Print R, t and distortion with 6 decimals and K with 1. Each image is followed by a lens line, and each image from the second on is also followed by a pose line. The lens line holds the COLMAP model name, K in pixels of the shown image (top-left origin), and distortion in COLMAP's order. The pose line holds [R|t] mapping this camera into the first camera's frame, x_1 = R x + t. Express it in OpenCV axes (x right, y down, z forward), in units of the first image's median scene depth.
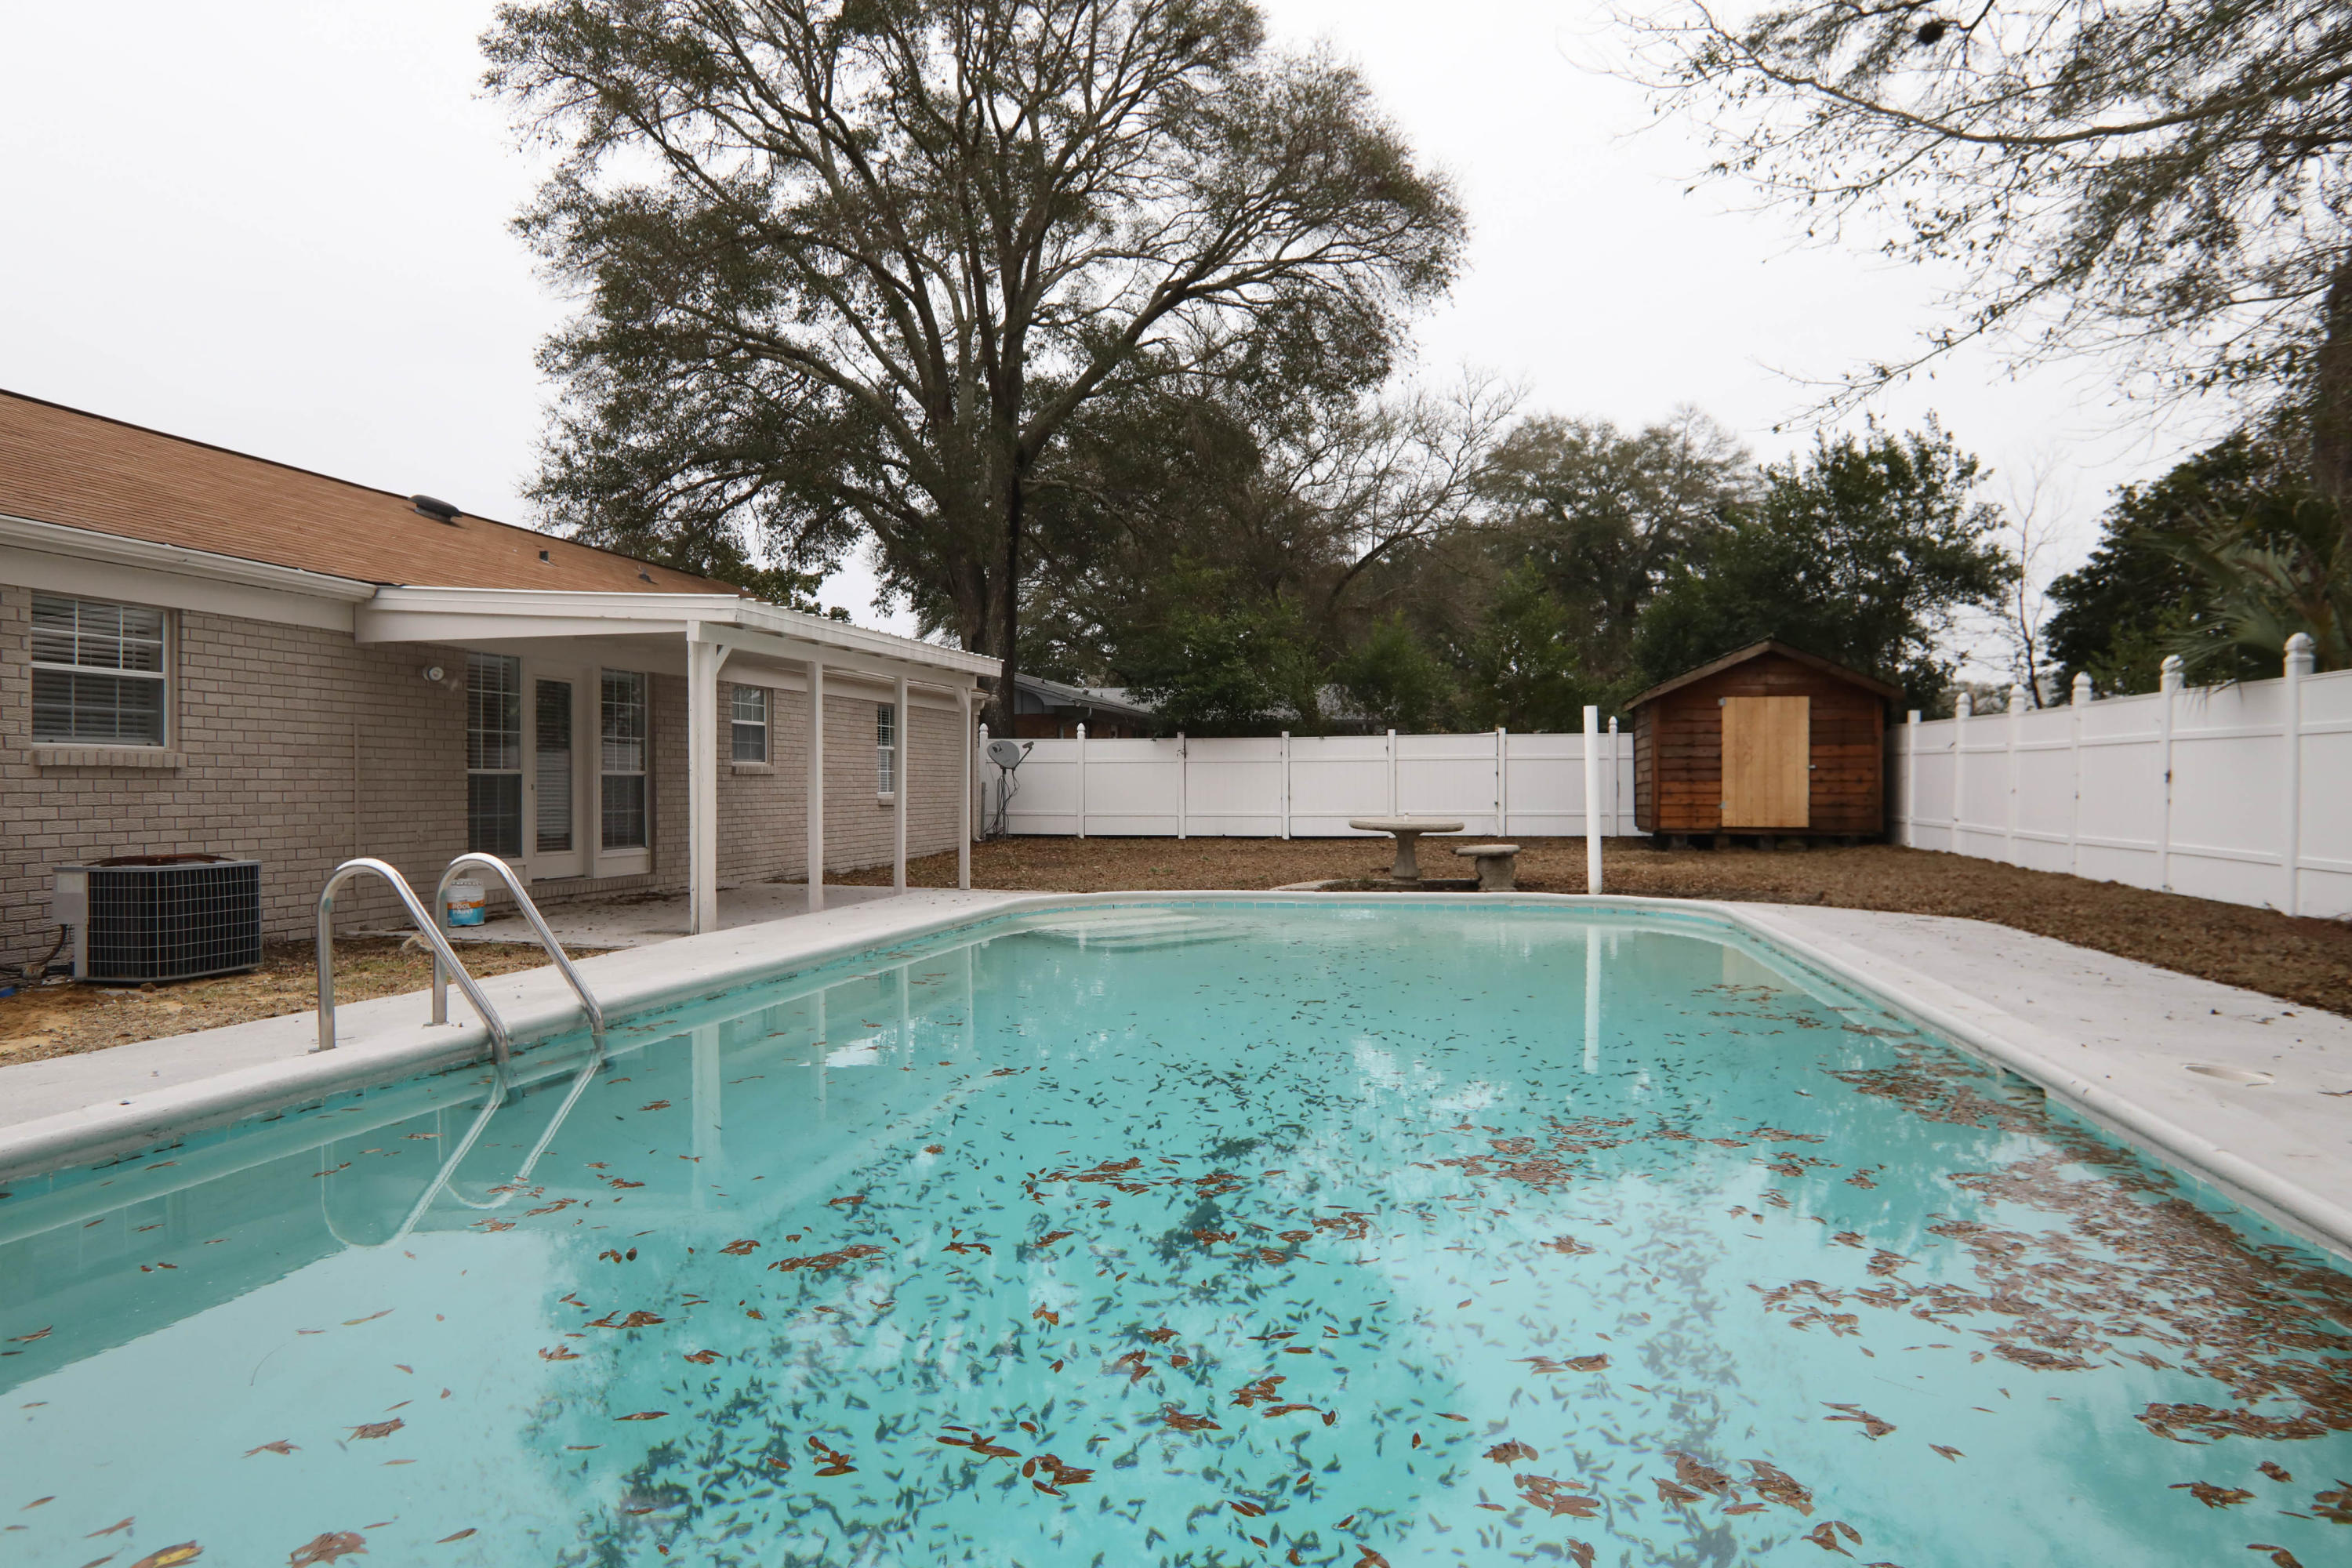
lens RADIAL K [[1357.3, 0, 1176.0], [0, 1357.3, 784.0], [0, 0, 1]] dist [-0.068874, 0.052628]
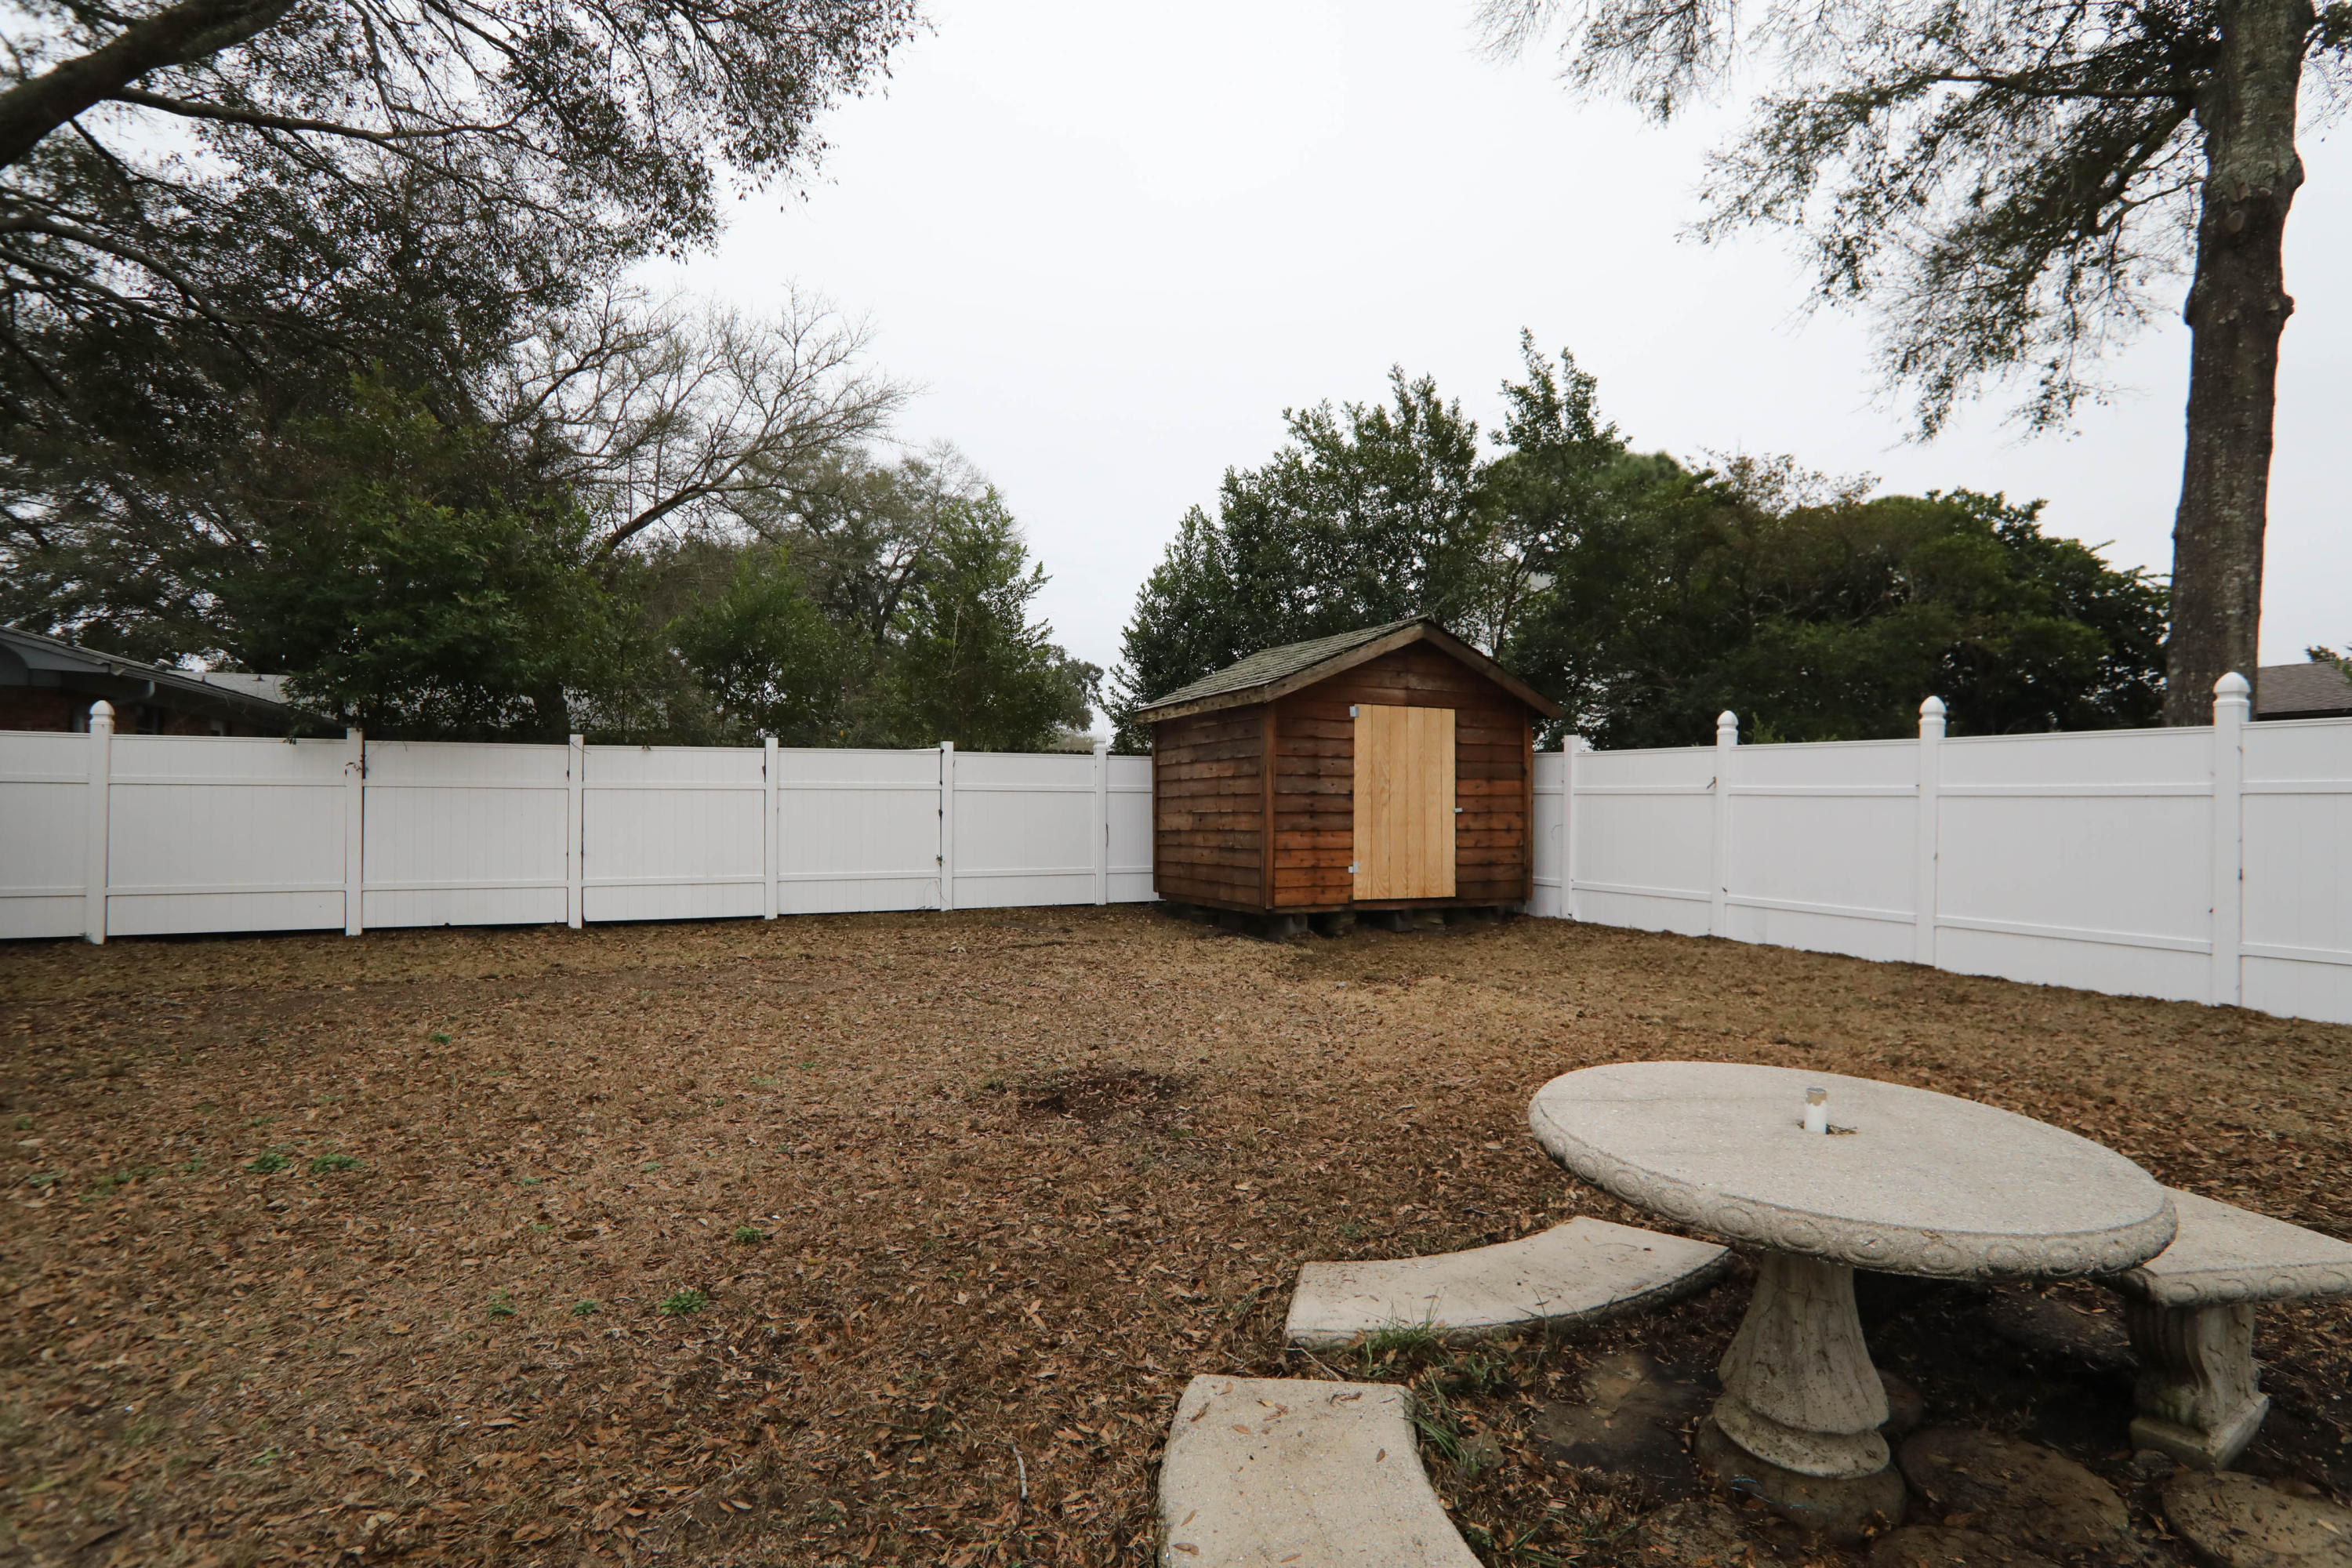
lens RADIAL K [[1206.5, 0, 1173.6], [0, 1206.5, 751.6], [0, 0, 1]] dist [-0.032665, 0.000359]
pose [[0.810073, 0.035368, 0.585261, -0.010285], [-0.007503, 0.998723, -0.049968, -0.009346], [-0.586281, 0.036087, 0.809304, 0.501138]]
